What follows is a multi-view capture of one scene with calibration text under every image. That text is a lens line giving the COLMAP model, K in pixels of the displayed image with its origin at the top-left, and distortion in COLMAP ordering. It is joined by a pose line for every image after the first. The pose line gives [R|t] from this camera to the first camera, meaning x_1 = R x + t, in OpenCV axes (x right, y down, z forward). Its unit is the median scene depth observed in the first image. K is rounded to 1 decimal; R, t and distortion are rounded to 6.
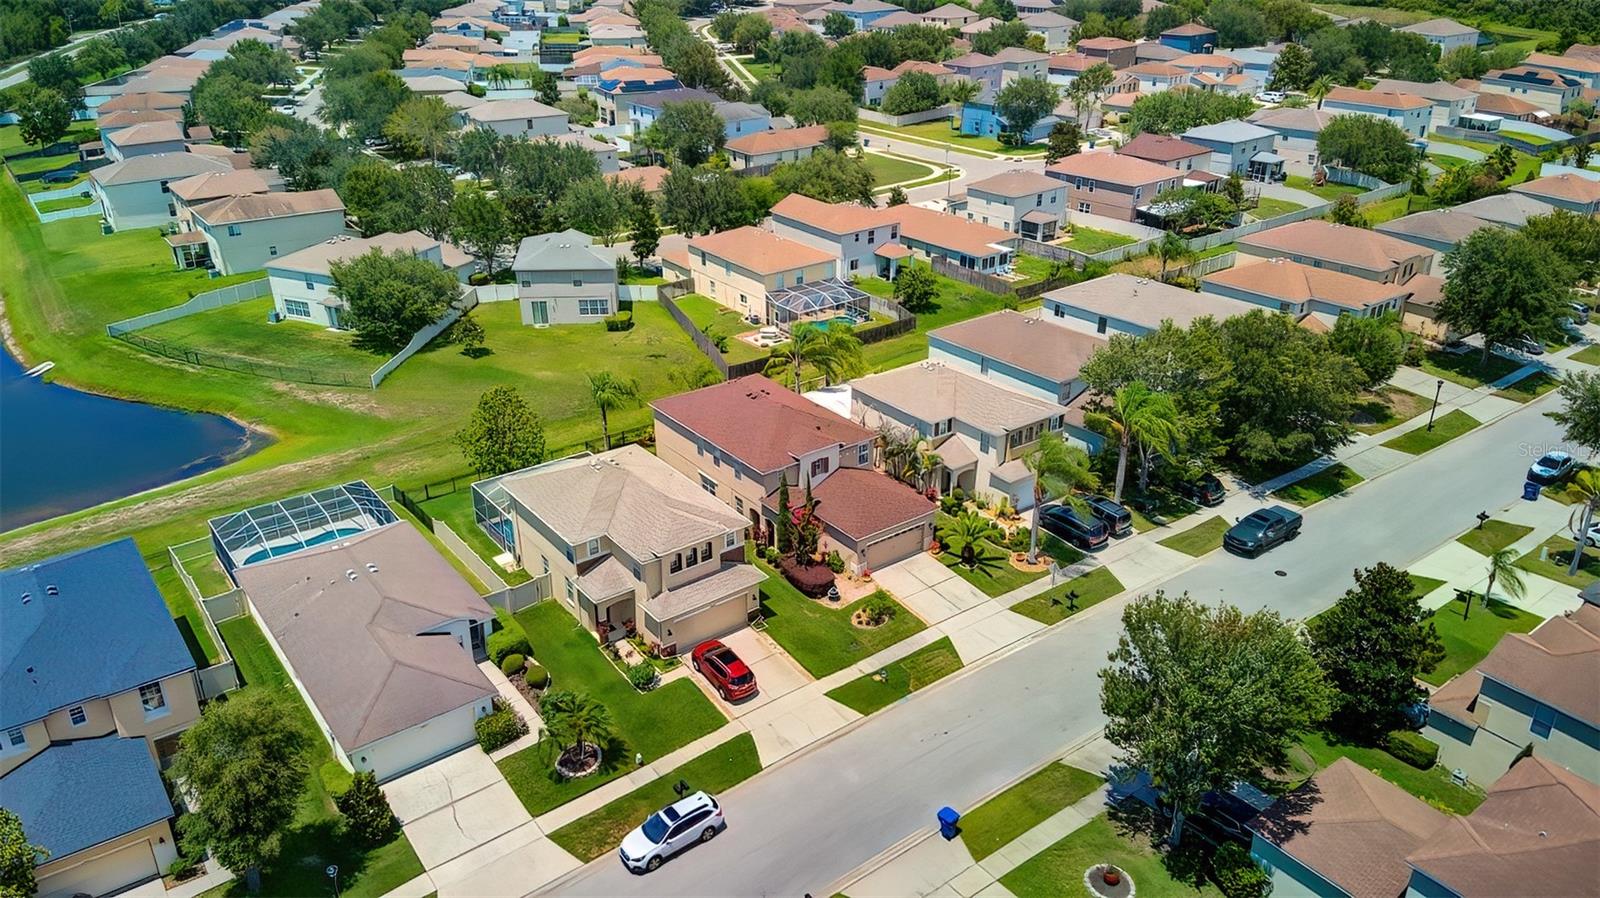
lens RADIAL K [[1126.1, 0, 800.0], [0, 1126.1, 449.0], [0, 0, 1]] dist [0.370455, -0.520675]
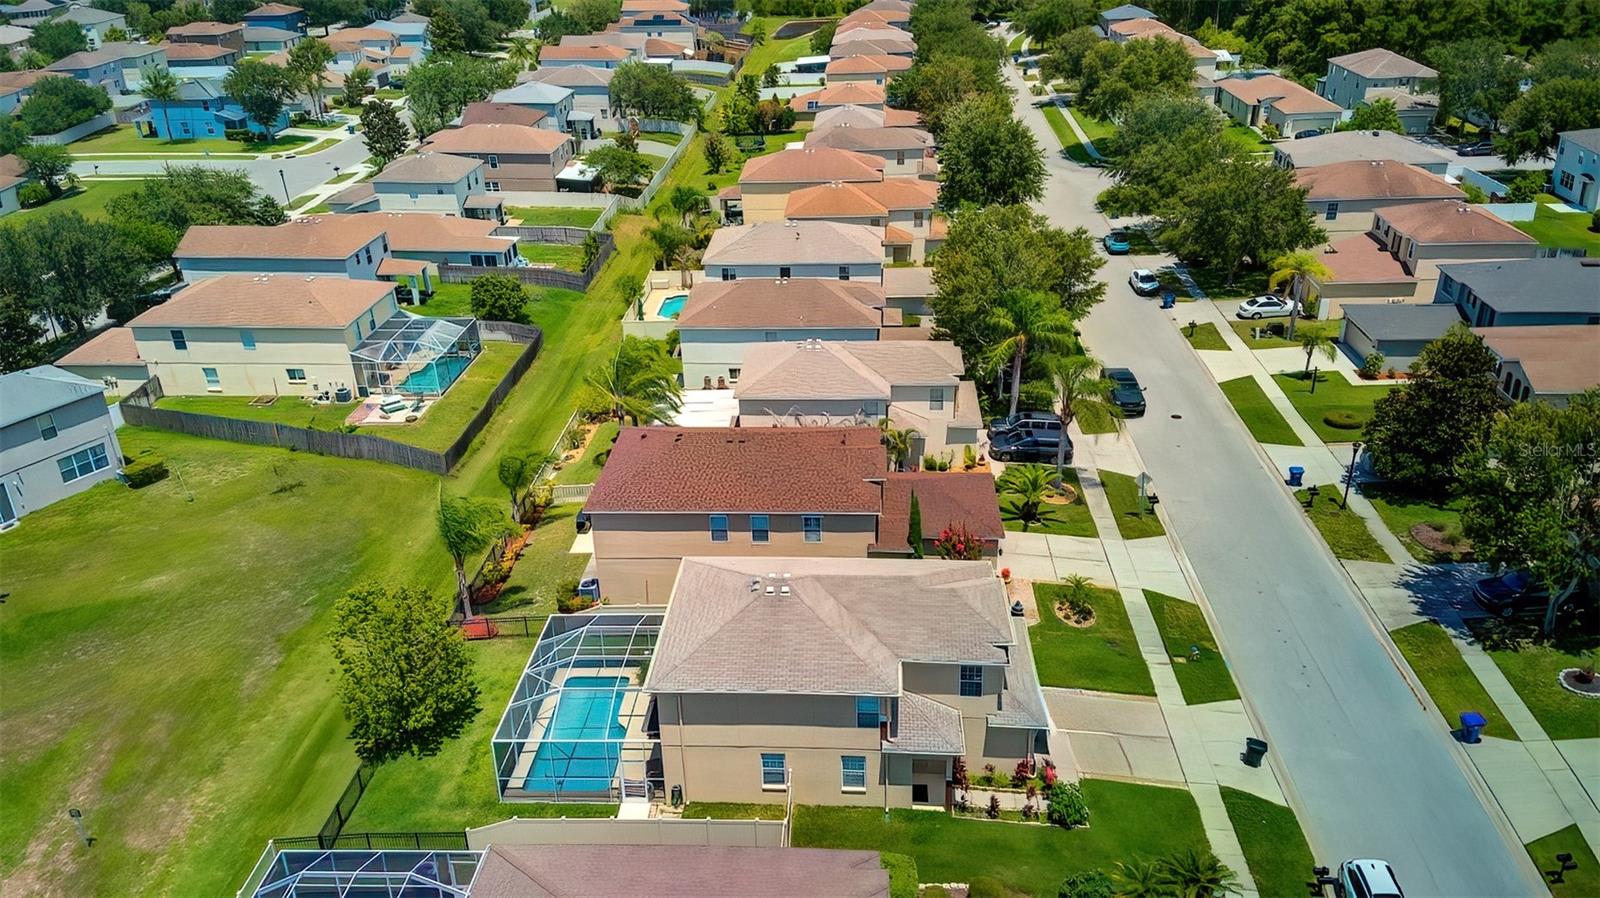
lens RADIAL K [[1126.1, 0, 800.0], [0, 1126.1, 449.0], [0, 0, 1]] dist [0.370455, -0.520675]
pose [[0.653525, -0.347233, 0.672558, -0.395218], [0.345045, 0.927537, 0.143595, -0.101683], [-0.673683, 0.138220, 0.725980, 0.331959]]
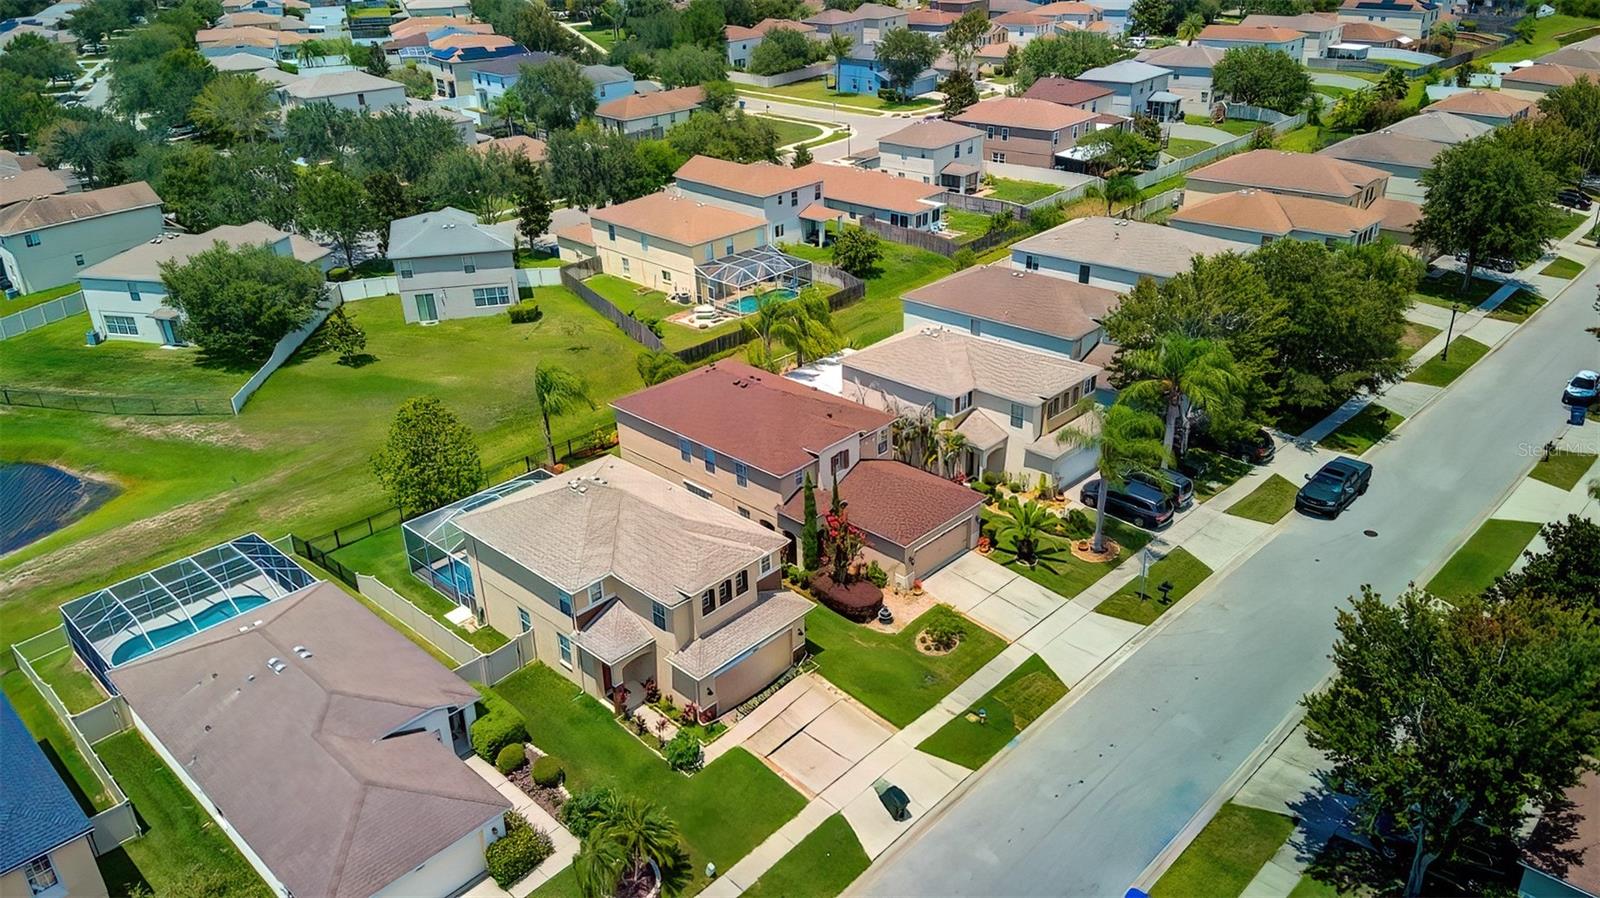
lens RADIAL K [[1126.1, 0, 800.0], [0, 1126.1, 449.0], [0, 0, 1]] dist [0.370455, -0.520675]
pose [[0.987212, -0.091545, 0.130503, -0.086345], [0.089531, 0.995758, 0.021228, -0.010130], [-0.131893, -0.009273, 0.991221, 0.129762]]
